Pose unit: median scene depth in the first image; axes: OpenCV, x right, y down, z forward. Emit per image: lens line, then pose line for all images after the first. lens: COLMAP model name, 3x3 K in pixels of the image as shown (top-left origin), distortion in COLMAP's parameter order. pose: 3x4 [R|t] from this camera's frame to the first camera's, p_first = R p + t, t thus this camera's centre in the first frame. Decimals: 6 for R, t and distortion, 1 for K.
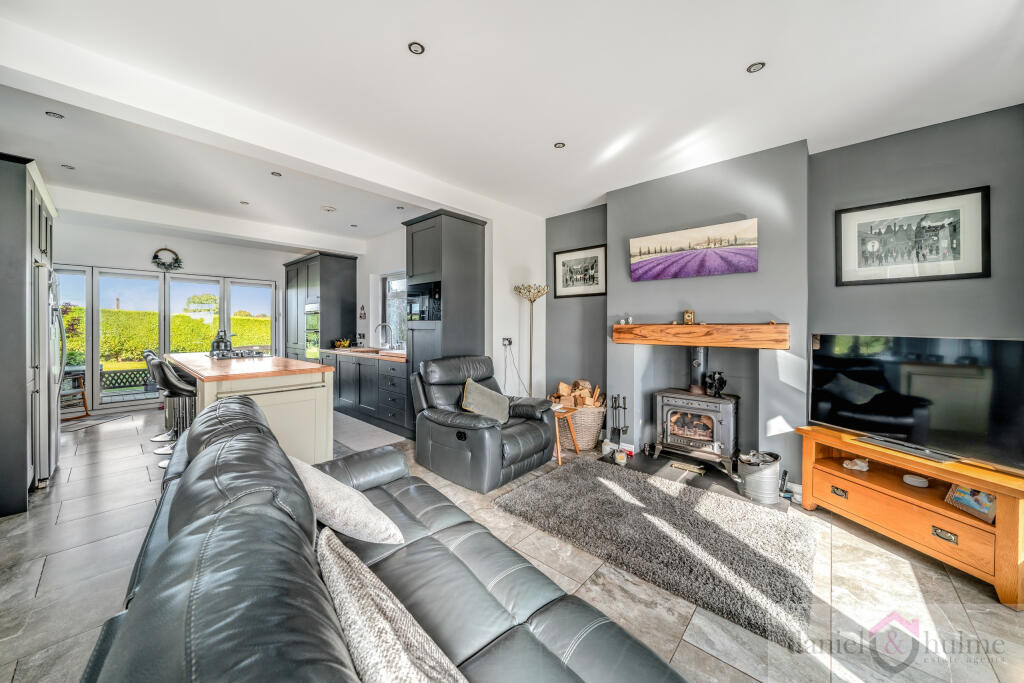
lens RADIAL K [[361.1, 0, 505.0], [0, 361.1, 330.5], [0, 0, 1]] dist [-0.002103, -0.000255]
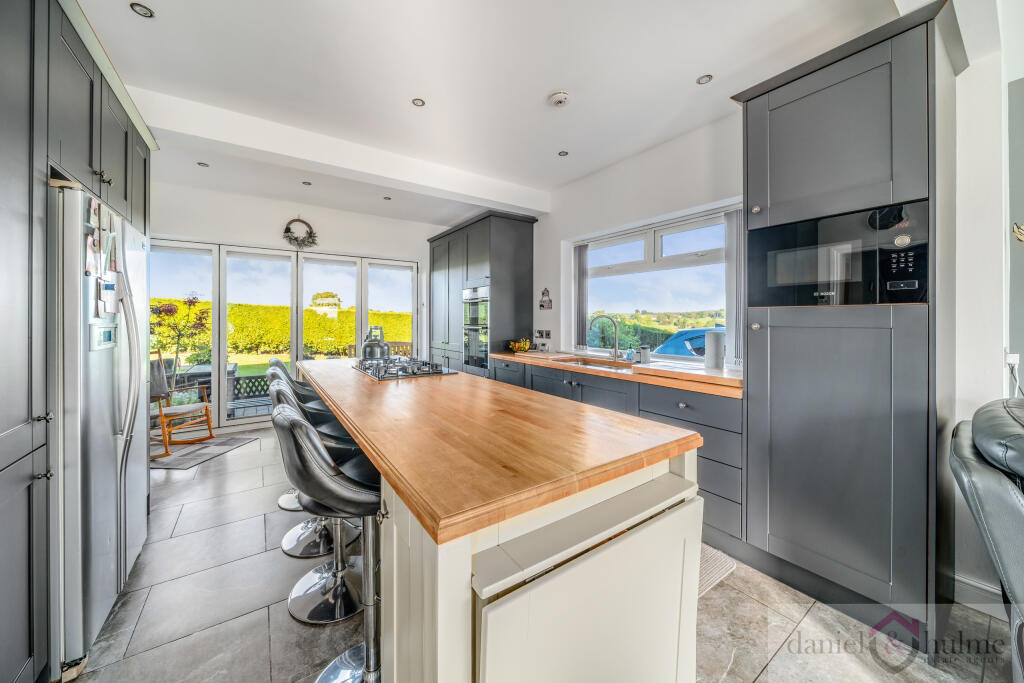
lens RADIAL K [[367.5, 0, 511.2], [0, 367.5, 321.7], [0, 0, 1]] dist [-0.000866, -0.000057]
pose [[0.974722, -0.001144, -0.223420, -0.321465], [-0.000121, 0.999984, -0.005646, -0.004590], [0.223423, 0.005530, 0.974706, 0.335154]]
